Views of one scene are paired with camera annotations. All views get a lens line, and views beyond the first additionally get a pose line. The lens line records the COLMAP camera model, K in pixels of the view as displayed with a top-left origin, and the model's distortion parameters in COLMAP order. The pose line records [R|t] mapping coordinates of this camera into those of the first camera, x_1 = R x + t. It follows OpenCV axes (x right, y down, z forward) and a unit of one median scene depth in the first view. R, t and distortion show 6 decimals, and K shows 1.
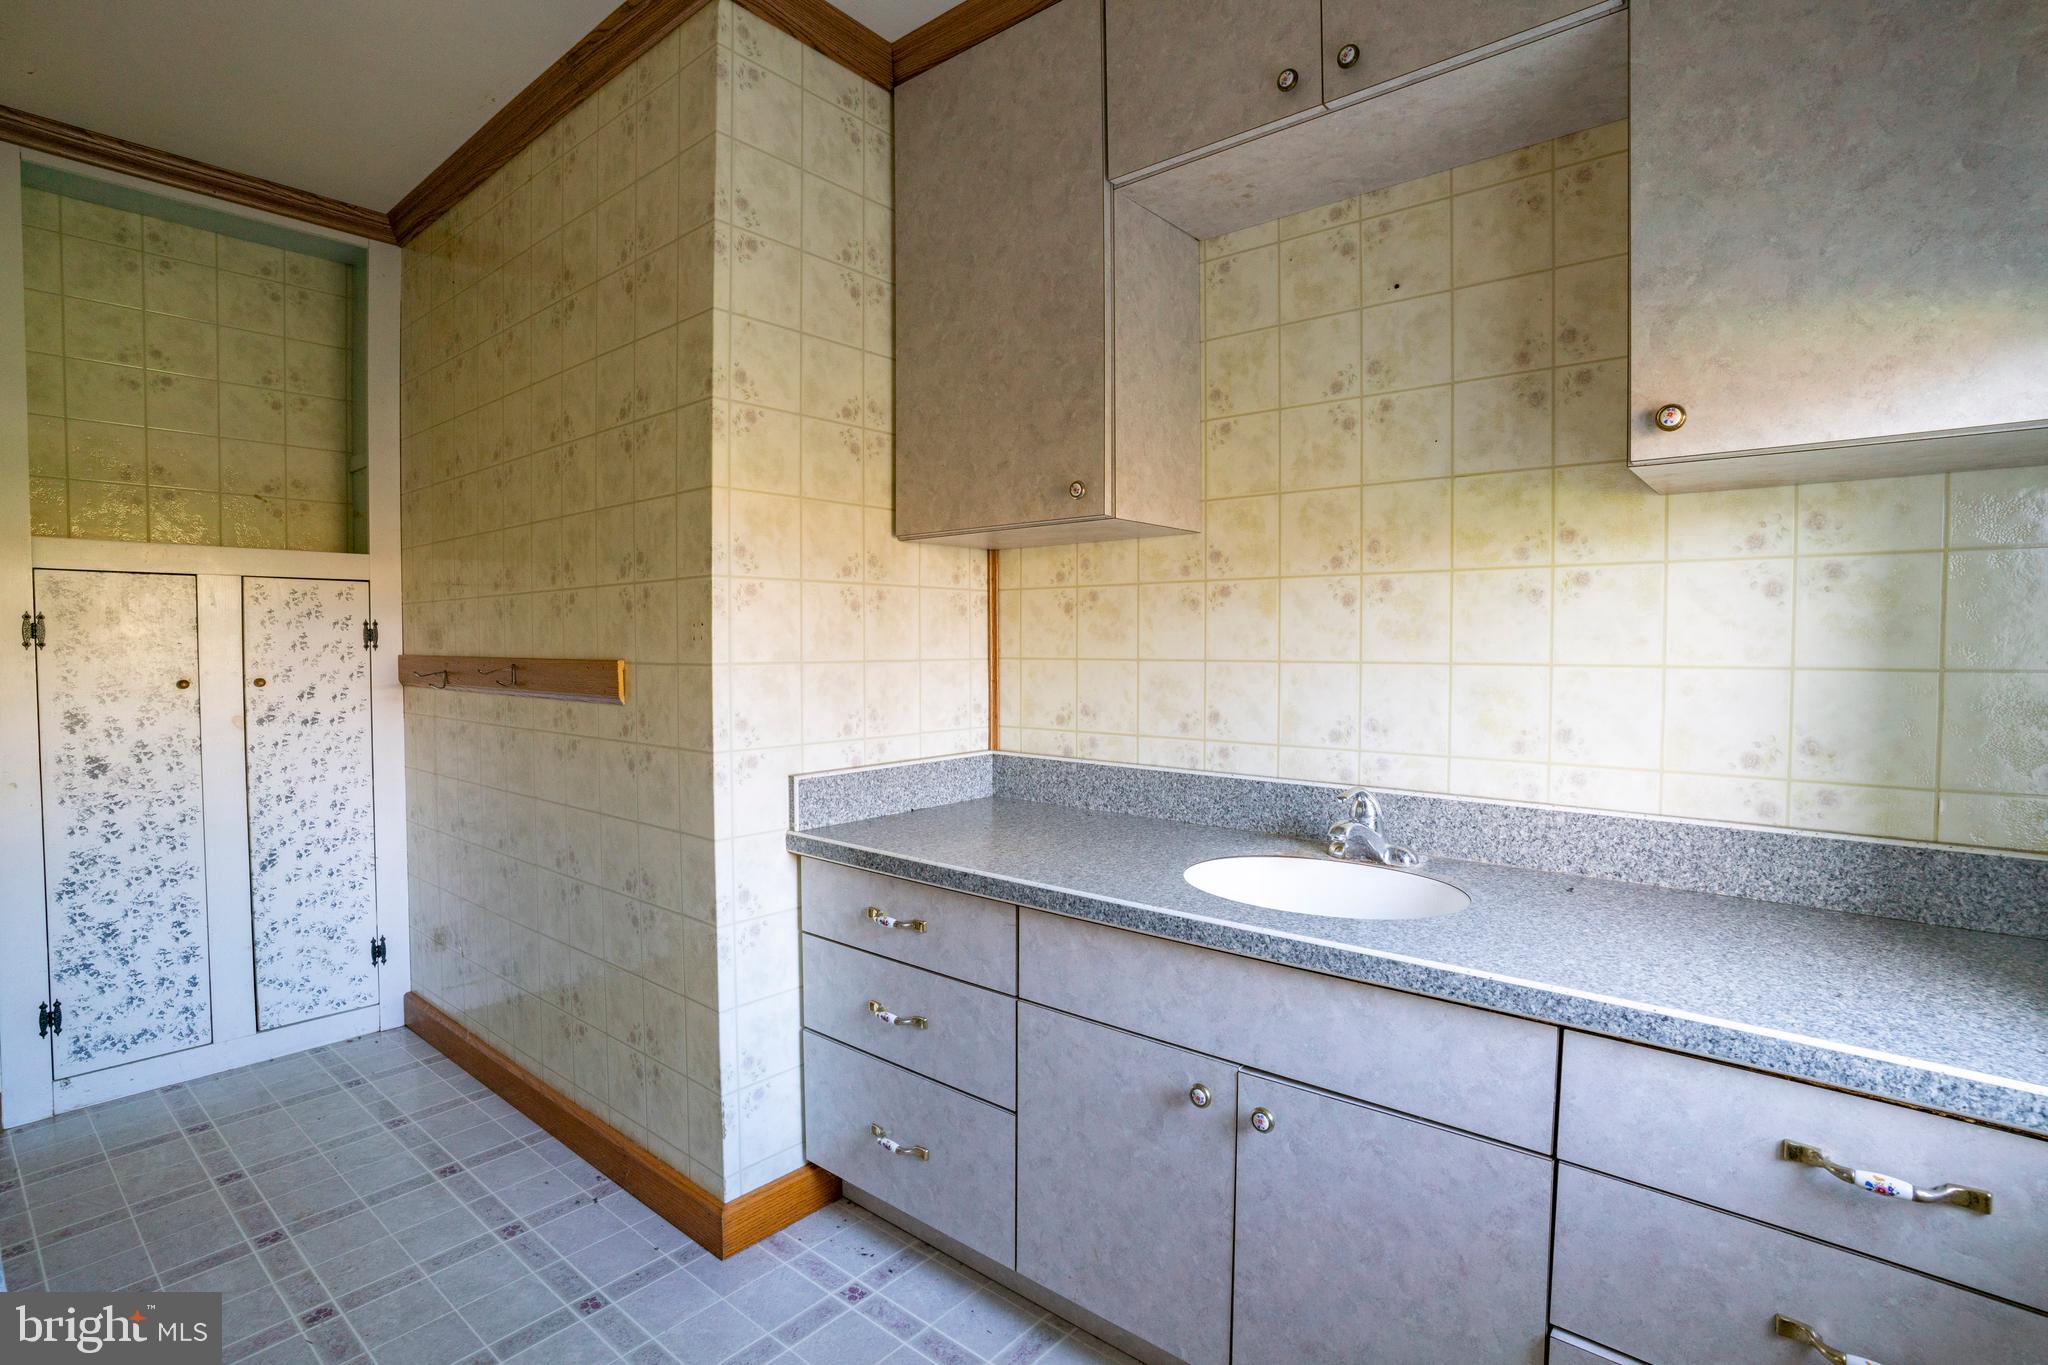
lens RADIAL K [[988.7, 0, 1024.0], [0, 988.7, 682.5], [0, 0, 1]] dist [-0.034561, 0.024894]
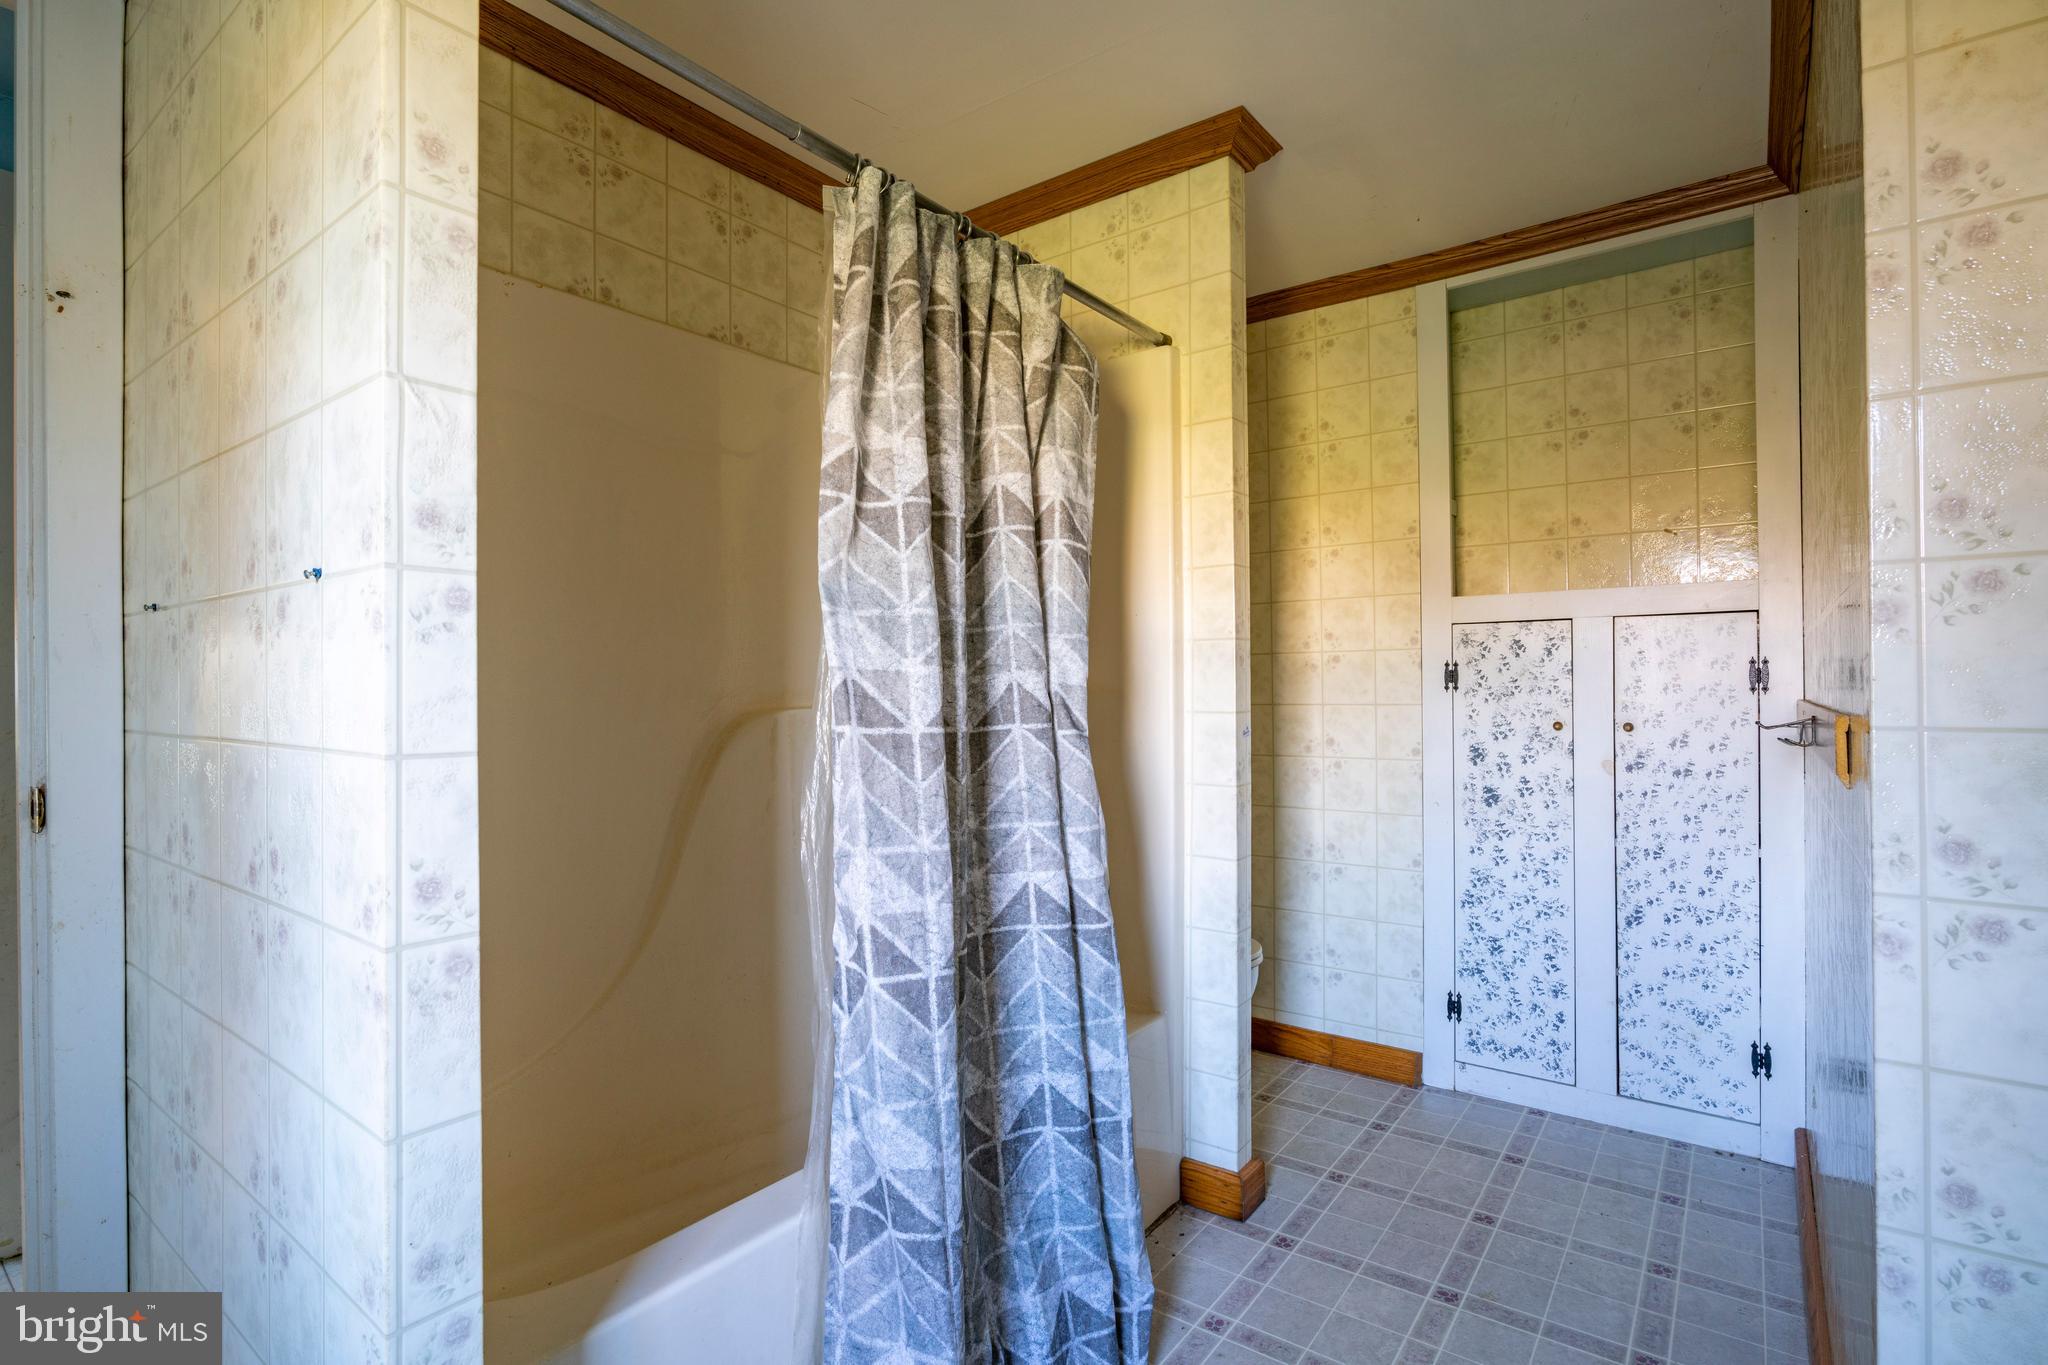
lens RADIAL K [[988.7, 0, 1024.0], [0, 988.7, 682.5], [0, 0, 1]] dist [-0.034561, 0.024894]
pose [[0.072052, -0.005203, -0.997387, 0.128414], [-0.034281, 0.999383, -0.007690, -0.016226], [0.996812, 0.034746, 0.071829, 0.354758]]
